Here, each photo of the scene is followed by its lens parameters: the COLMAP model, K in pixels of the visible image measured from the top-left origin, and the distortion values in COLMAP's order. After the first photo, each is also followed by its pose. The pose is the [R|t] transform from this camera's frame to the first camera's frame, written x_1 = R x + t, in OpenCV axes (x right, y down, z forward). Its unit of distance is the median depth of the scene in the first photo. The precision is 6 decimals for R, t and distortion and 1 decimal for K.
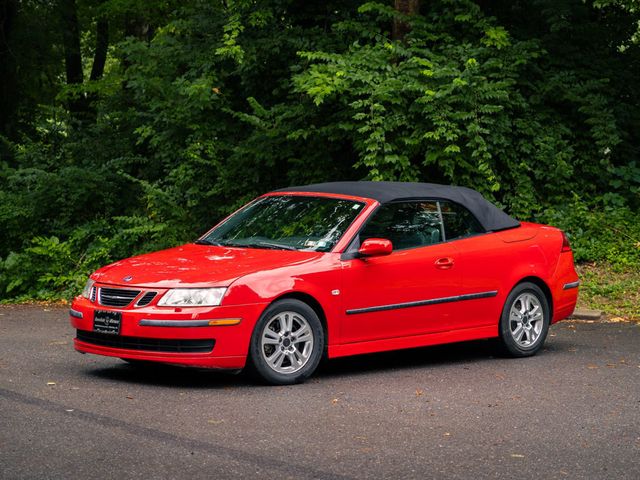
lens RADIAL K [[1464.9, 0, 351.6], [0, 1464.9, 239.8], [0, 0, 1]] dist [-0.036723, 0.024971]
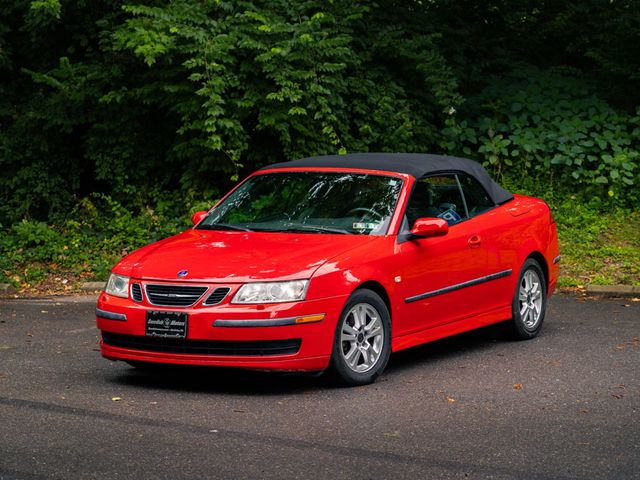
lens RADIAL K [[1568.7, 0, 320.0], [0, 1568.7, 240.0], [0, 0, 1]] dist [-0.110335, 0.399873]
pose [[0.971763, -0.033909, 0.233511, -0.148379], [0.027911, 0.999191, 0.028944, -0.009281], [-0.234304, -0.021609, 0.971923, 0.037079]]
